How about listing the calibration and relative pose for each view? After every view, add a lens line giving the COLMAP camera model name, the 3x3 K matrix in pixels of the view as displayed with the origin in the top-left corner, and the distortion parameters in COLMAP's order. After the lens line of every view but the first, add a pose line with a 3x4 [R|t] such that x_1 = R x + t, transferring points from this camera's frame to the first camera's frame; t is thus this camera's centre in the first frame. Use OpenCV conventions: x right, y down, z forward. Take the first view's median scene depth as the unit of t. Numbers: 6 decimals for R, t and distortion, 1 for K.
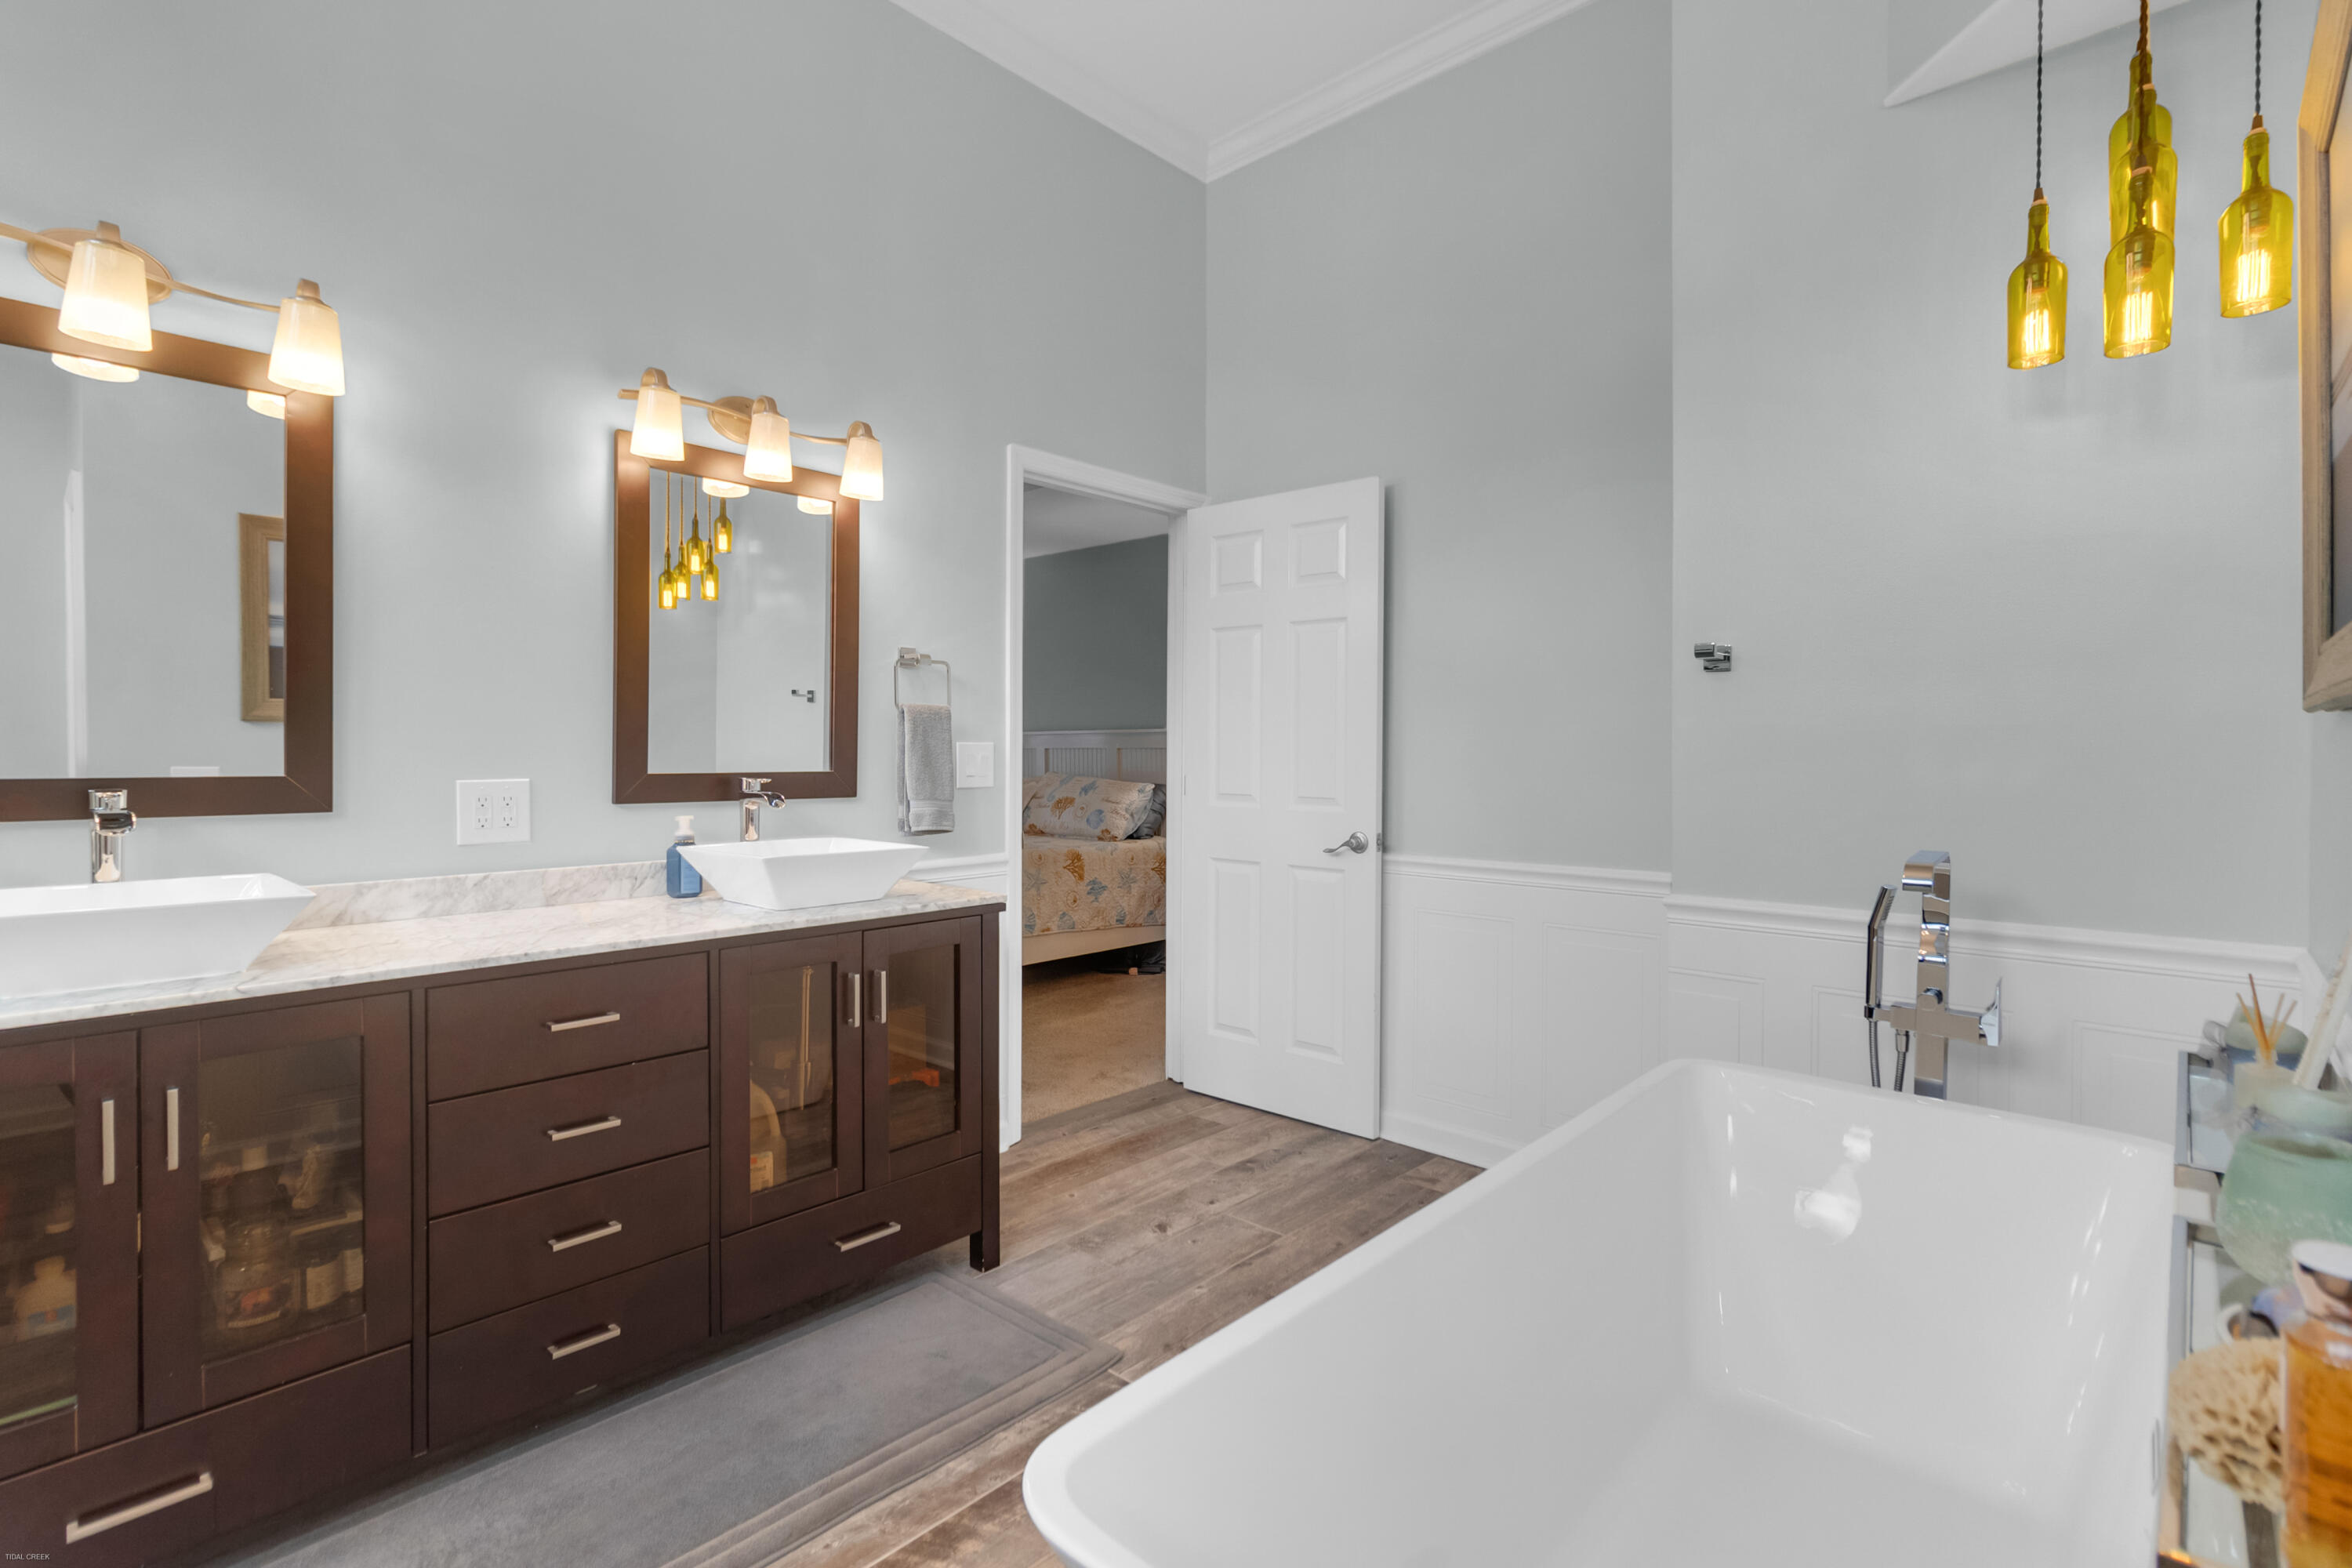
lens RADIAL K [[1089.5, 0, 1153.6], [0, 1089.5, 745.2], [0, 0, 1]] dist [-0.004857, 0.002680]
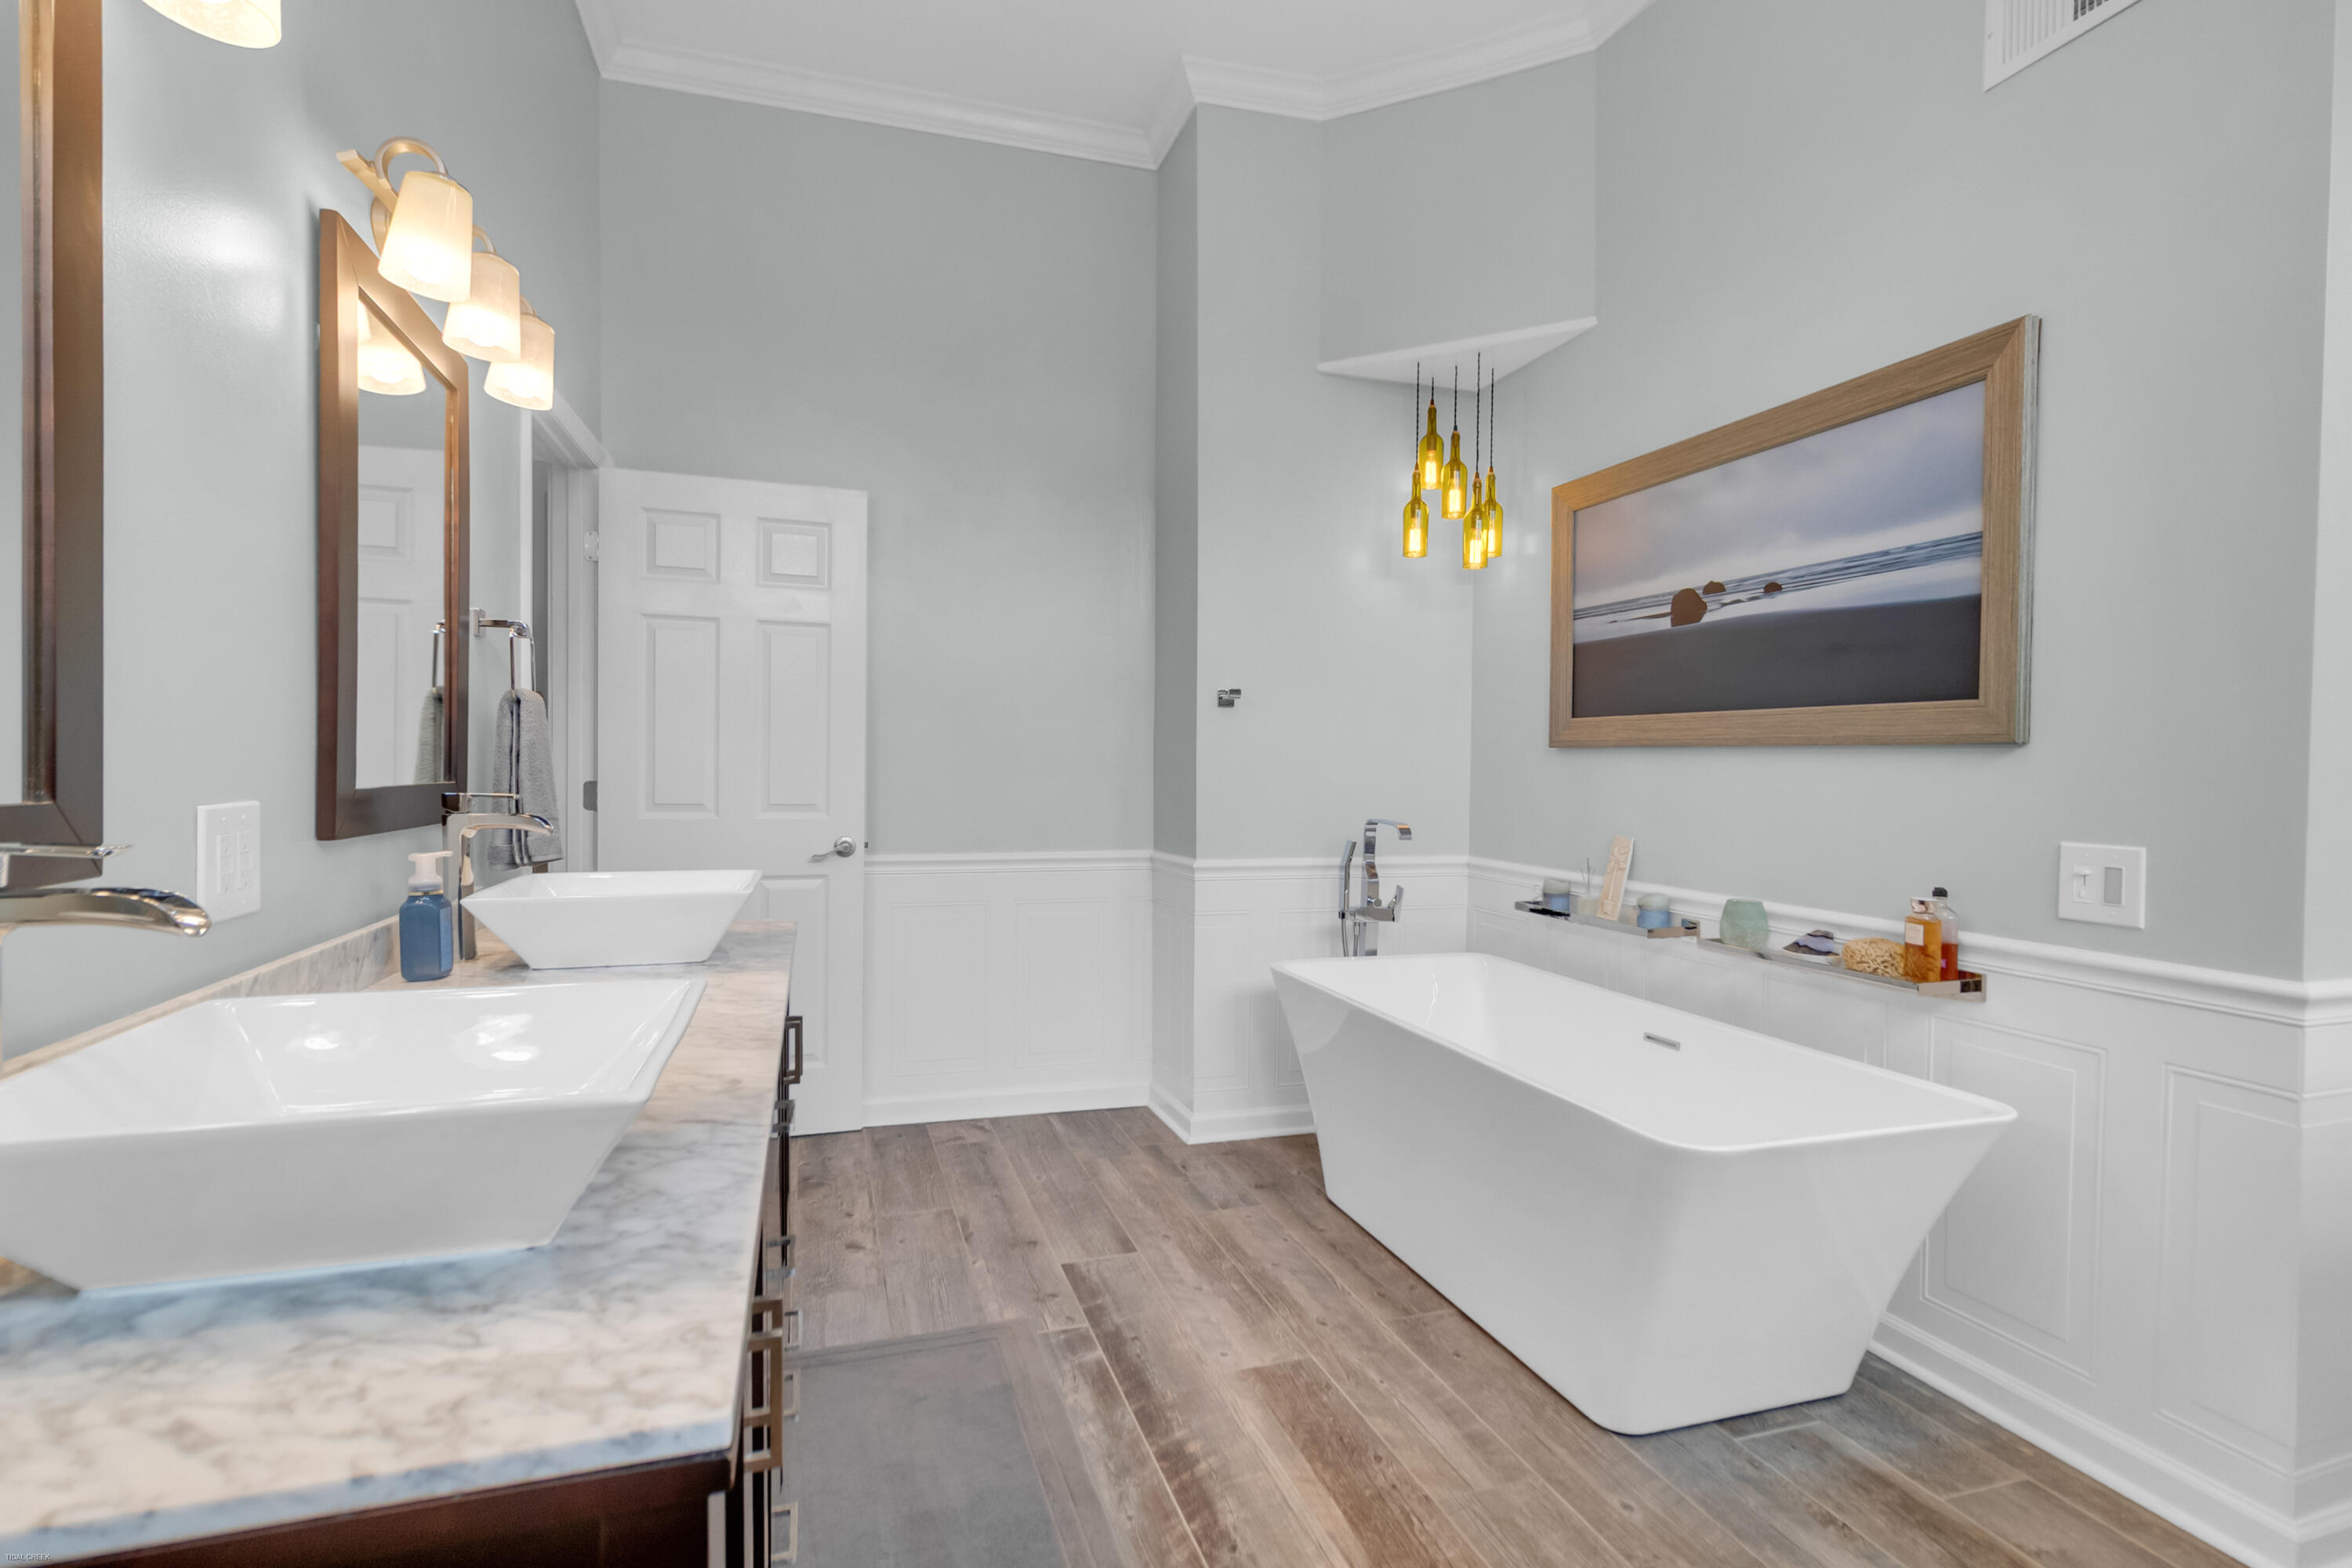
lens RADIAL K [[1128.1, 0, 1169.4], [0, 1128.1, 777.6], [0, 0, 1]] dist [-0.003745, -0.000579]
pose [[0.489740, -0.006480, 0.871844, -0.672180], [-0.015618, 0.999747, 0.016204, 0.002414], [-0.871729, -0.021552, 0.489515, 0.247597]]
